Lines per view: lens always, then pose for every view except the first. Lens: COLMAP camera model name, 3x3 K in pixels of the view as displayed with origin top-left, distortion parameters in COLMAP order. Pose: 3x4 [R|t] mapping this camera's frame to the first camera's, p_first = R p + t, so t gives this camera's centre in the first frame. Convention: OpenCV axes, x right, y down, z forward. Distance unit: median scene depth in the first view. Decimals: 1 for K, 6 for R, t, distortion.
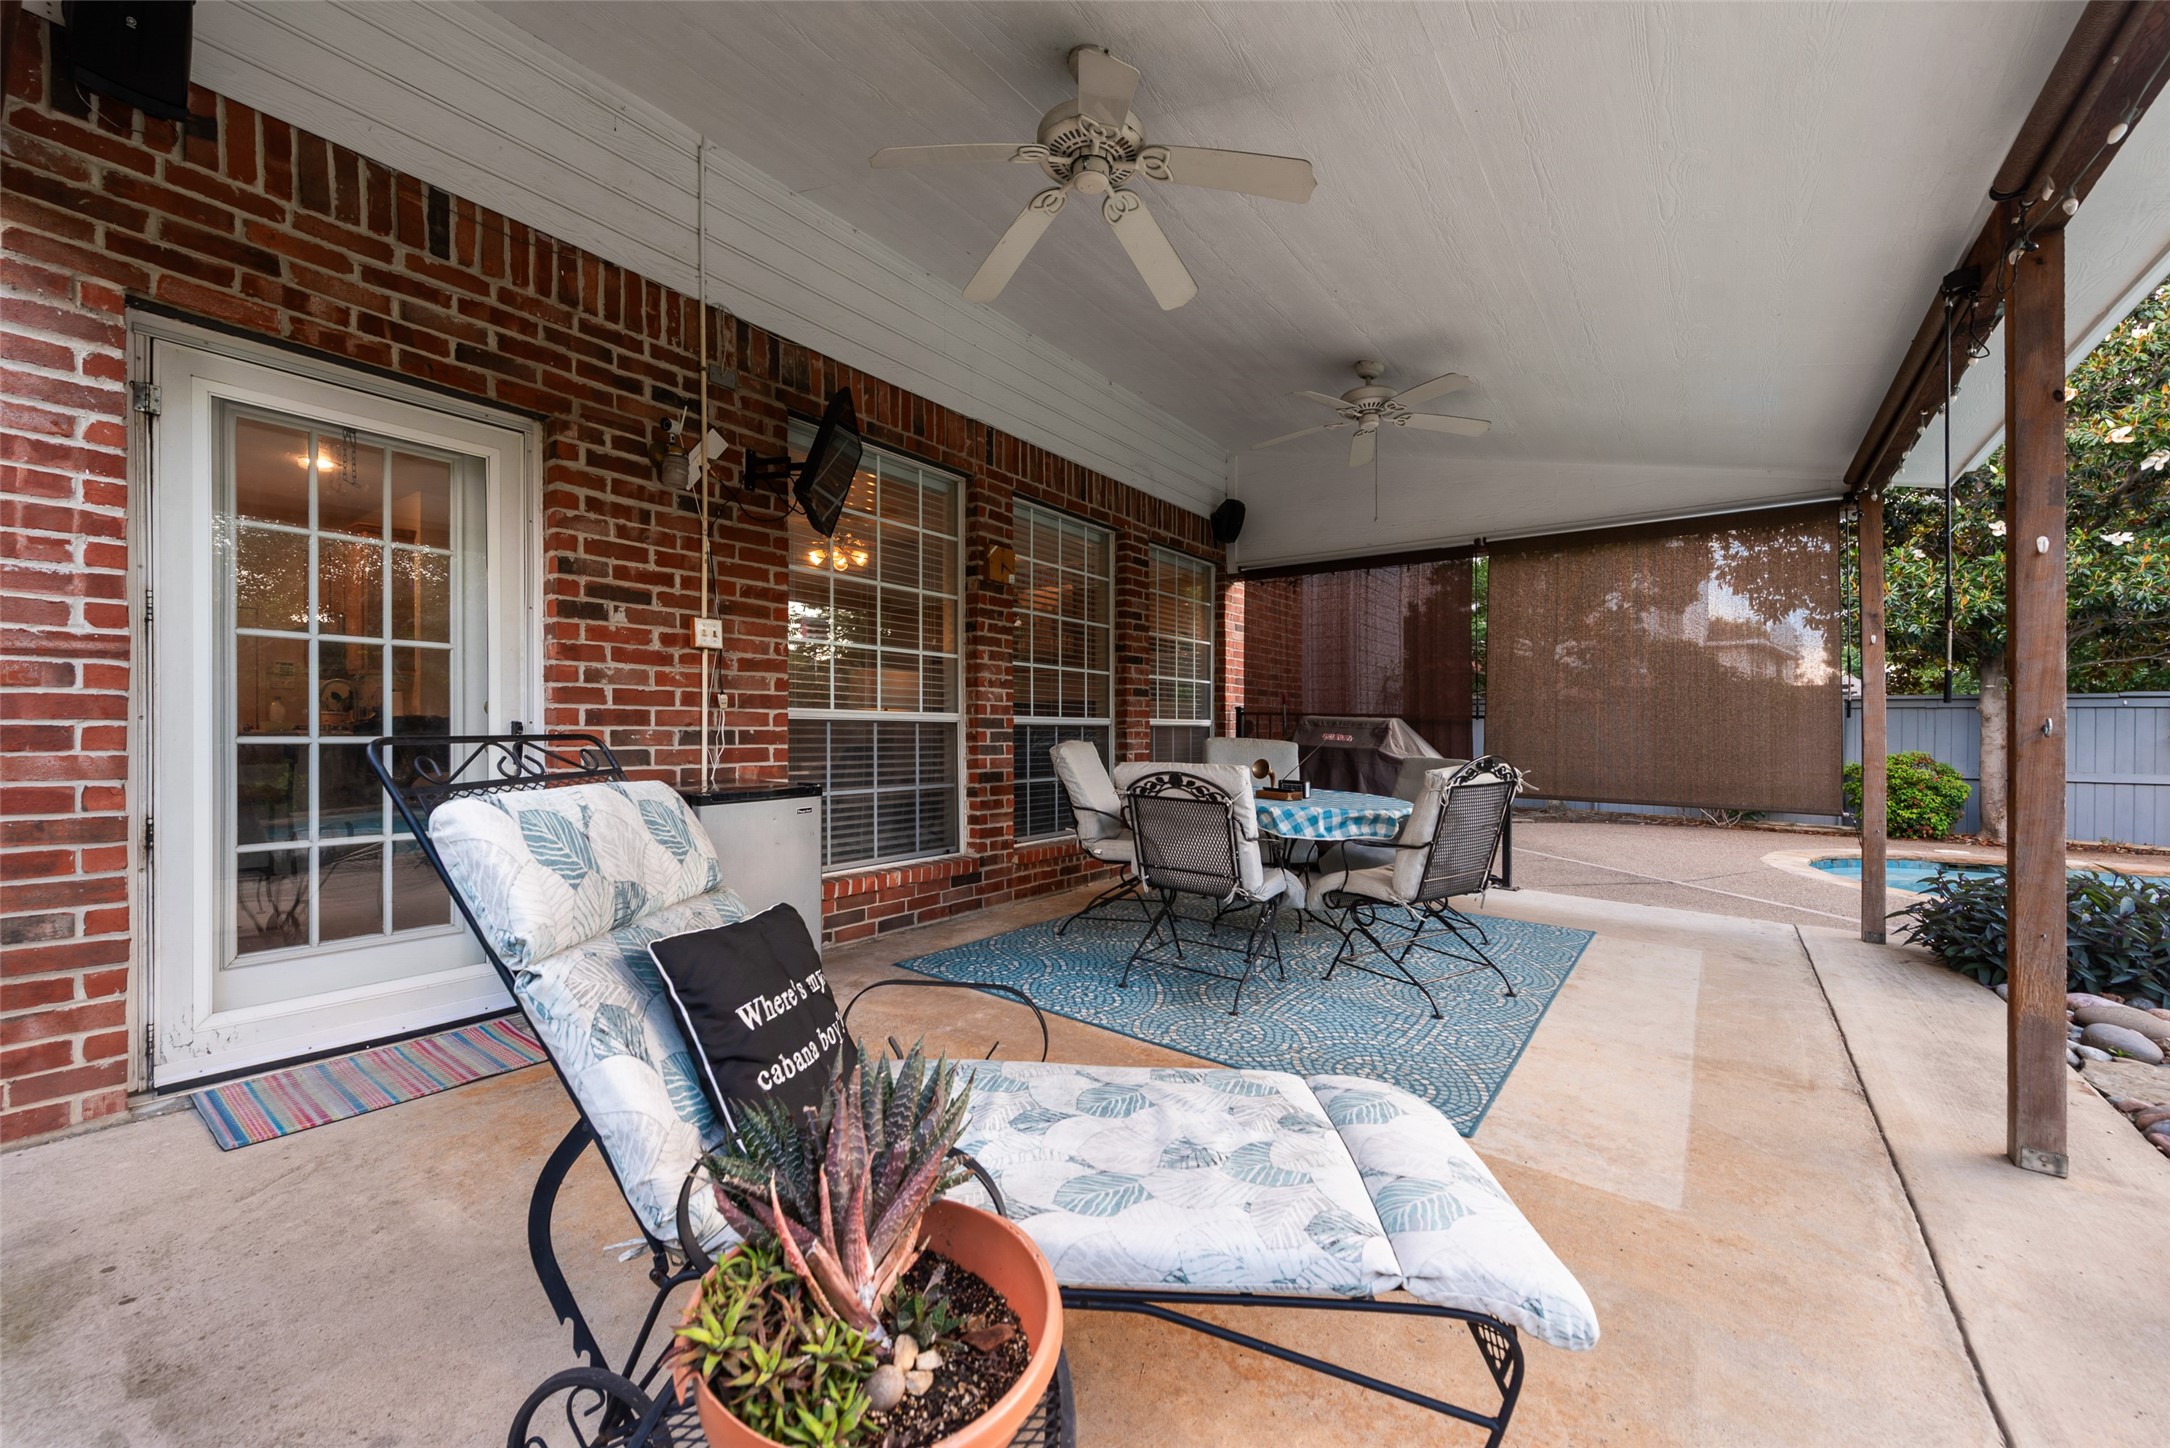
lens RADIAL K [[848.7, 0, 1082.5], [0, 848.7, 737.1], [0, 0, 1]] dist [0.008539, 0.000038]
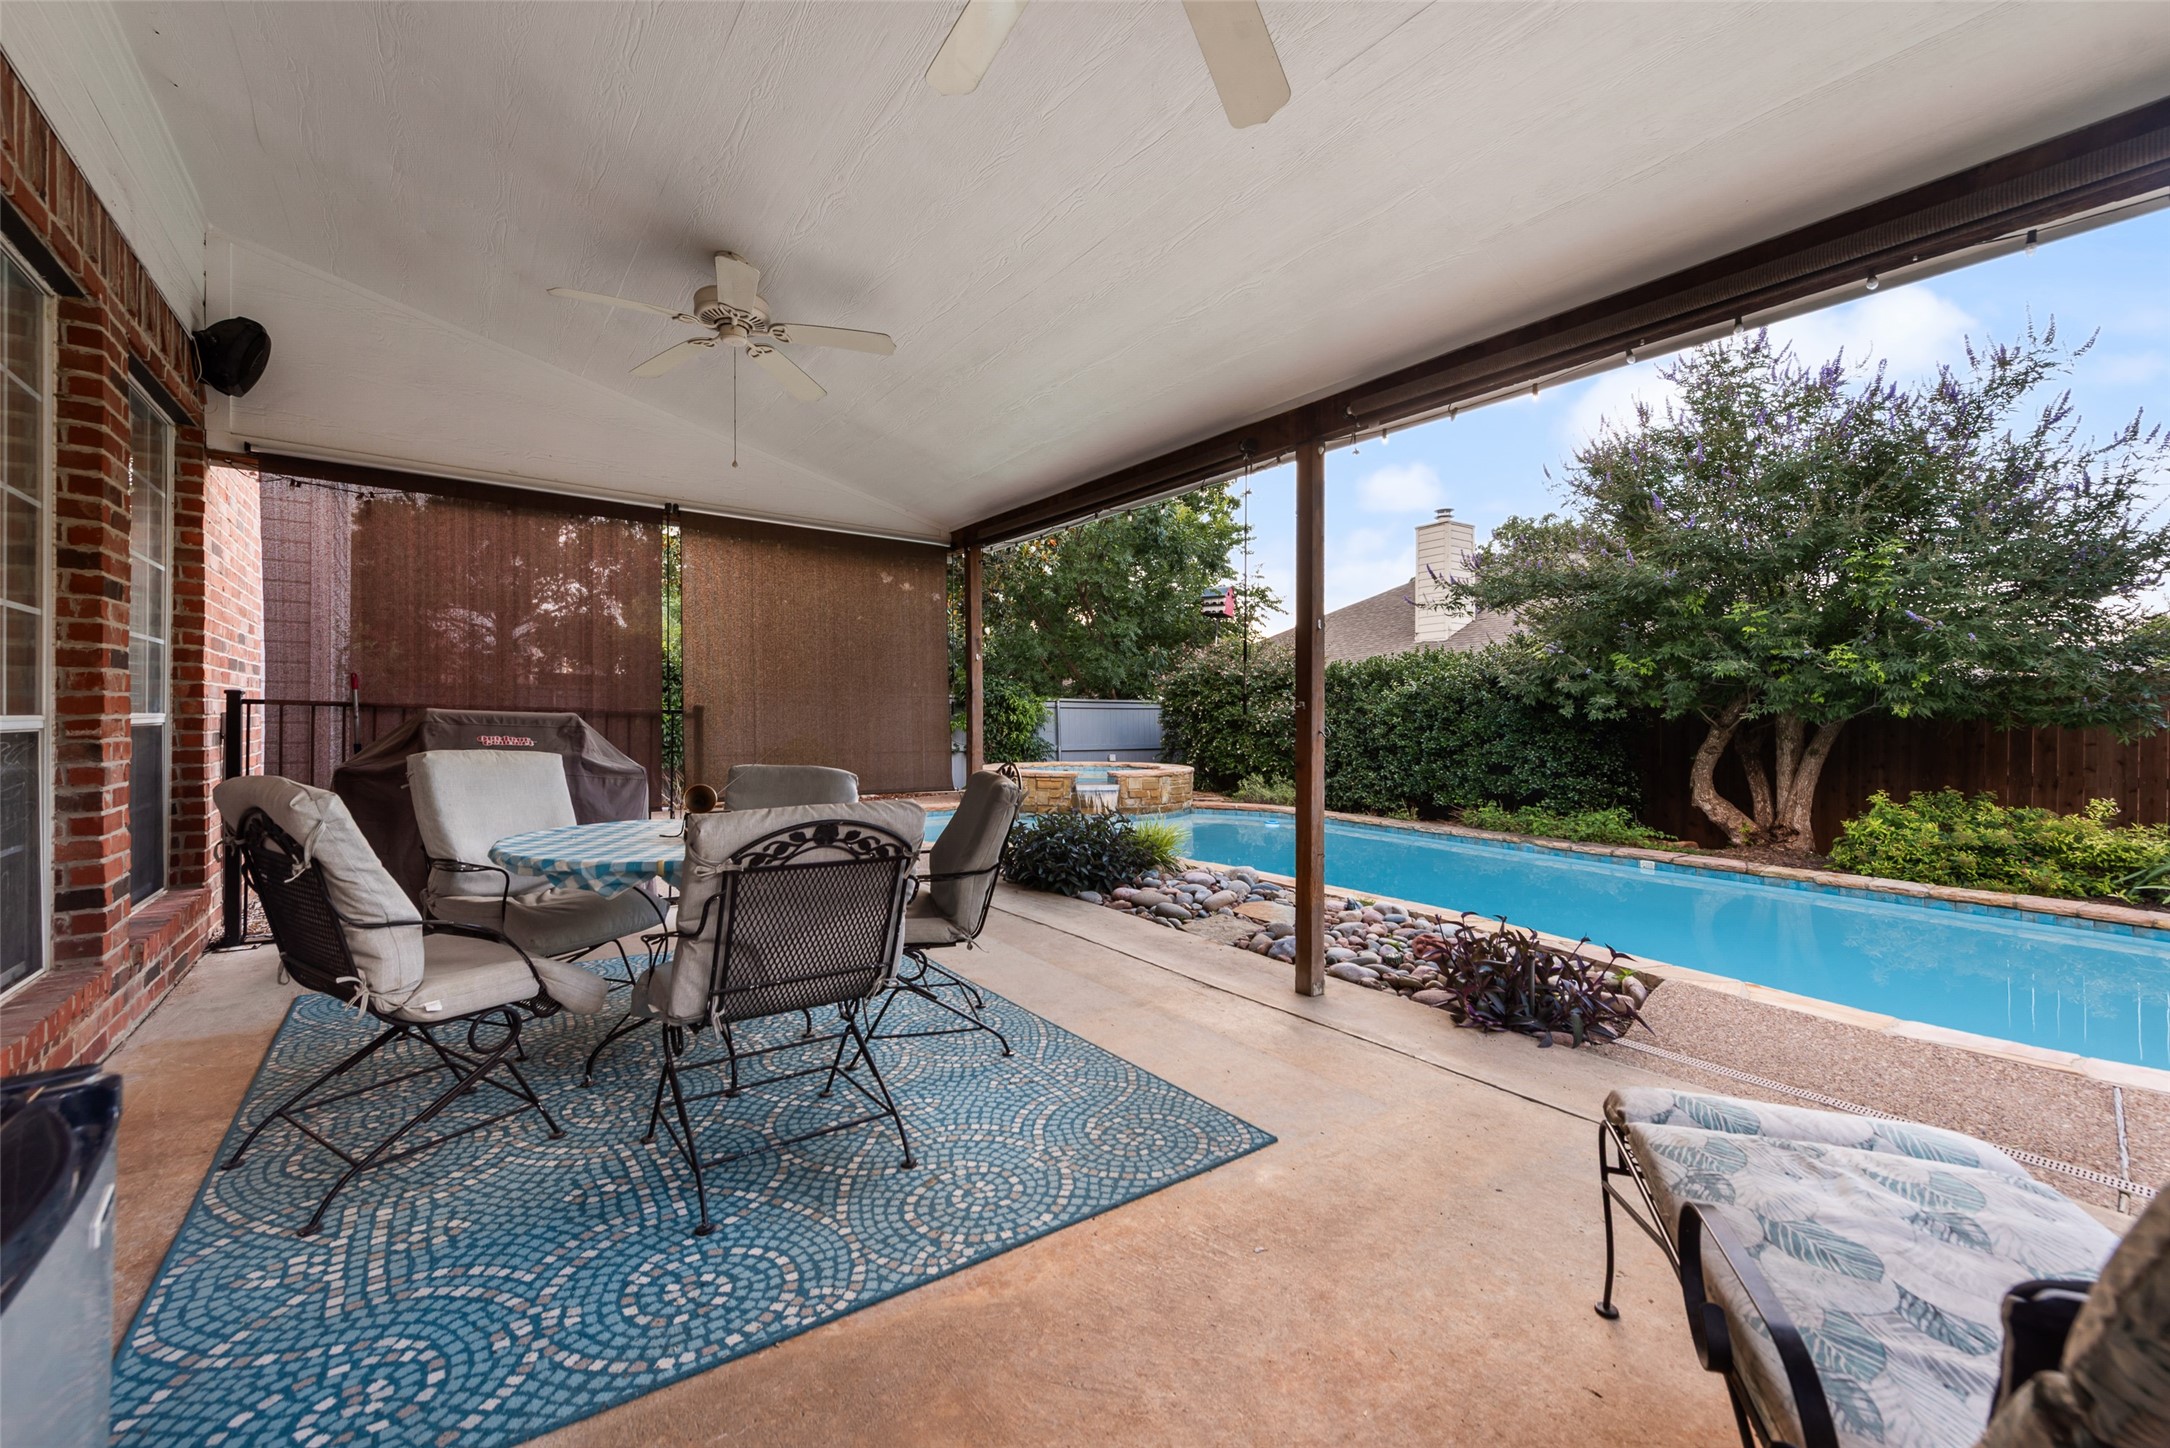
lens RADIAL K [[848.7, 0, 1080.5], [0, 848.7, 709.8], [0, 0, 1]] dist [0.008539, 0.000038]
pose [[0.289715, 0.002948, 0.957108, -0.404729], [0.006277, 0.999968, -0.004980, -0.032873], [-0.957092, 0.007451, 0.289687, 0.617209]]
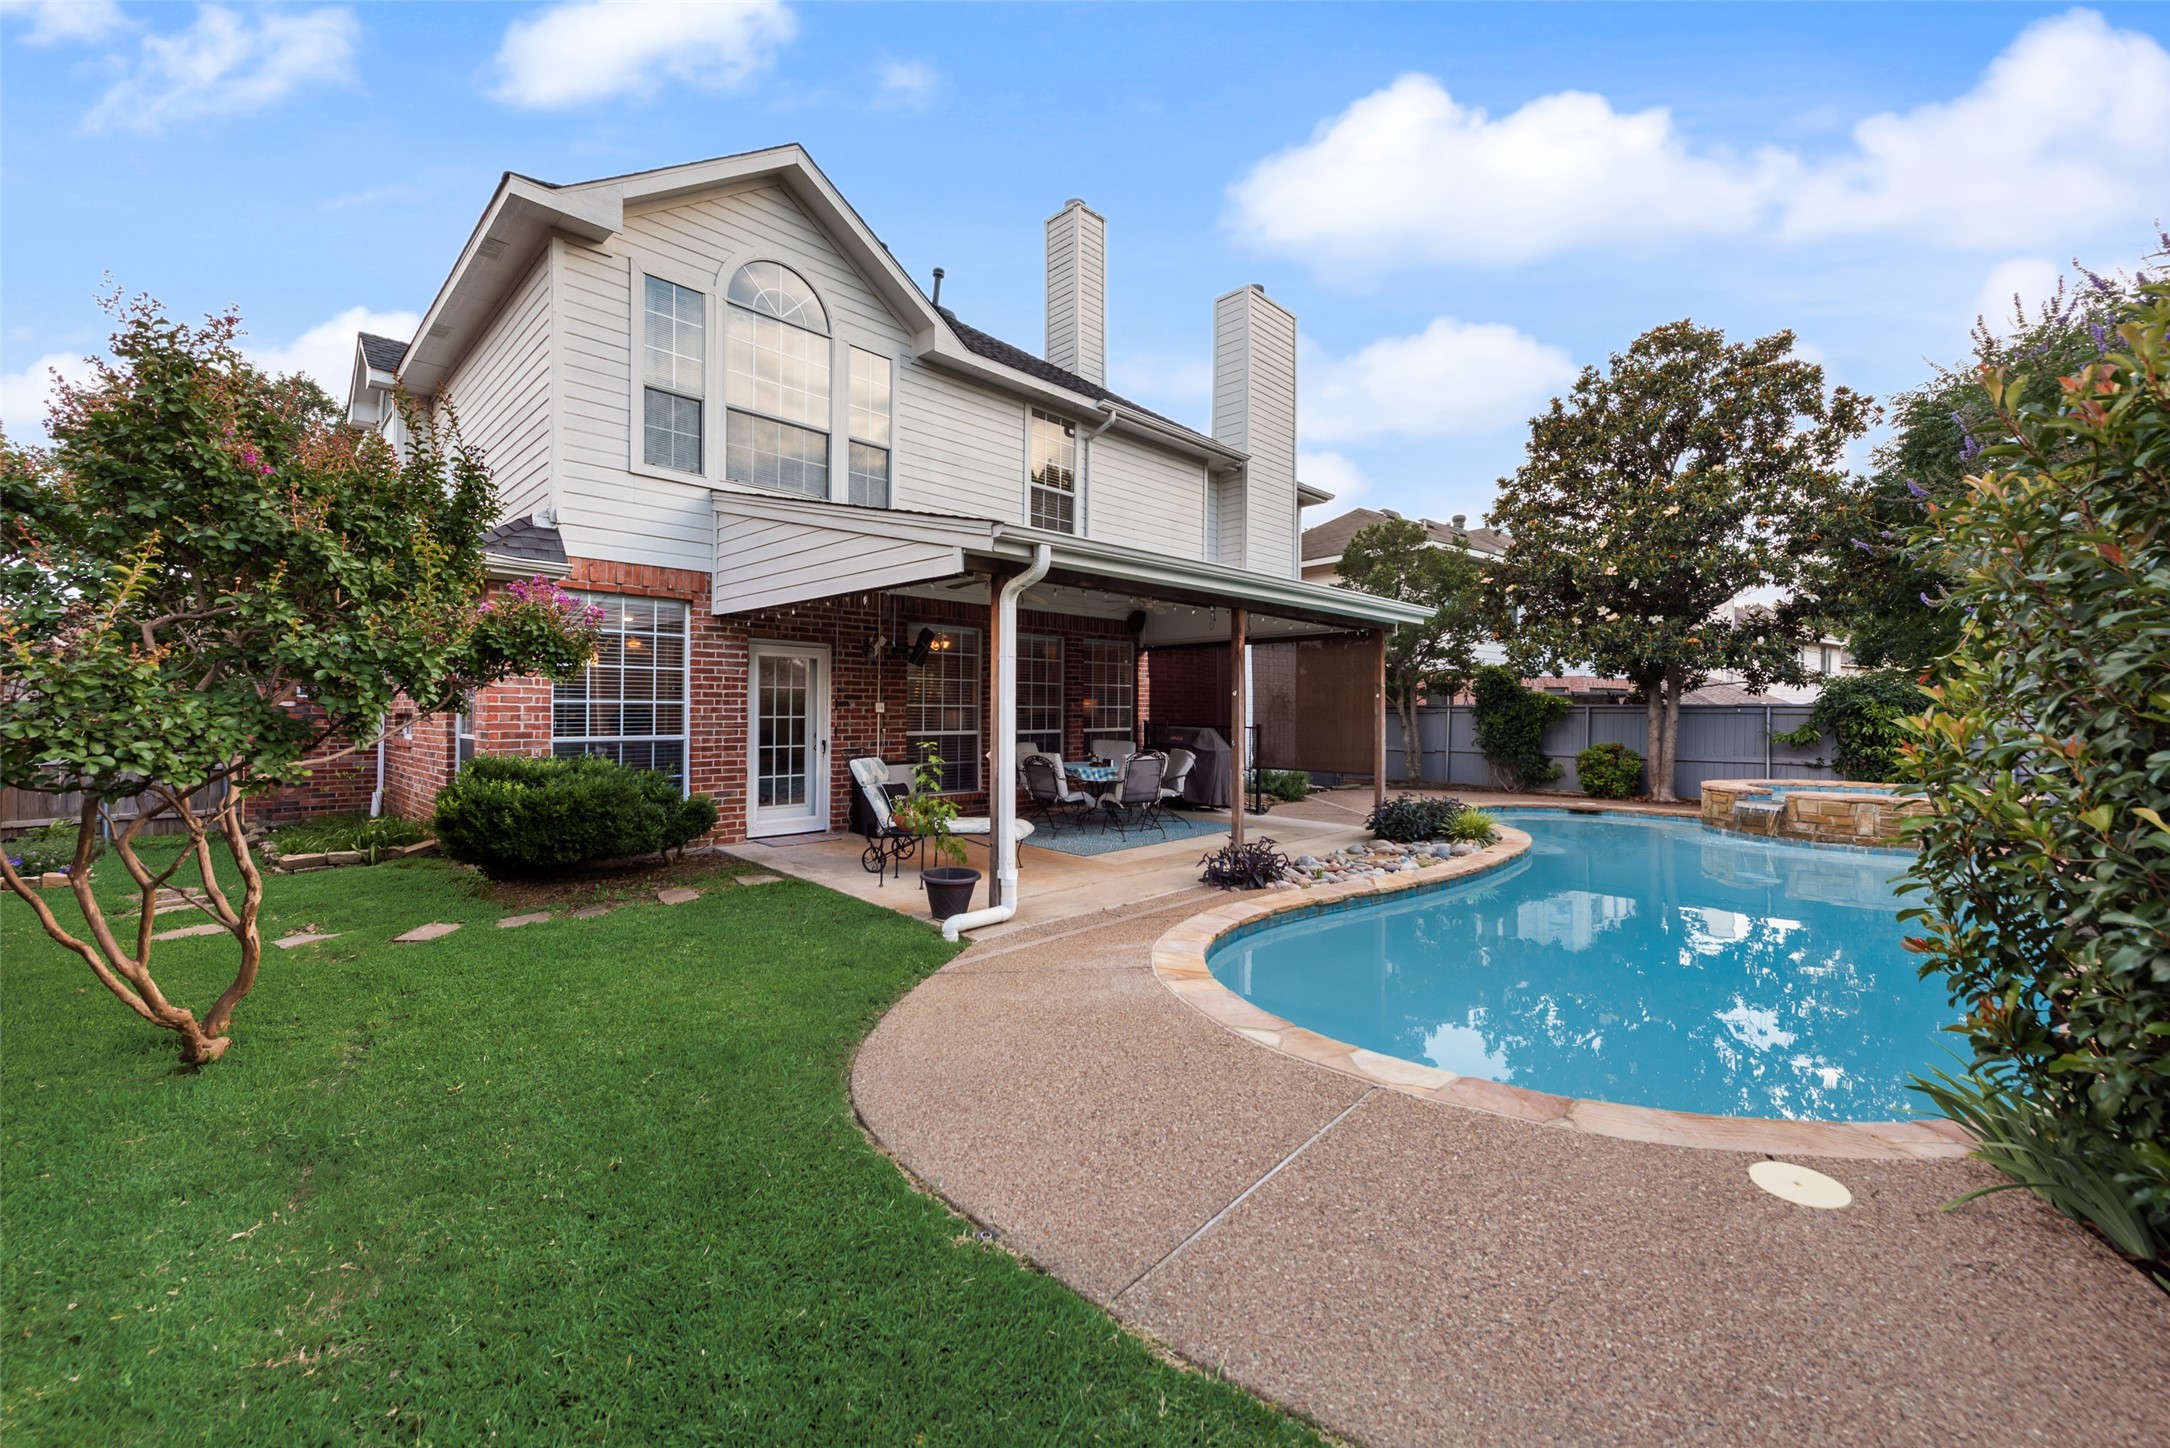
lens RADIAL K [[848.7, 0, 1092.1], [0, 848.7, 695.5], [0, 0, 1]] dist [0.008539, 0.000038]
pose [[0.991660, -0.009862, -0.128500, 0.628639], [0.005986, 0.999516, -0.030516, -0.069472], [0.128739, 0.029493, 0.991240, -1.722046]]
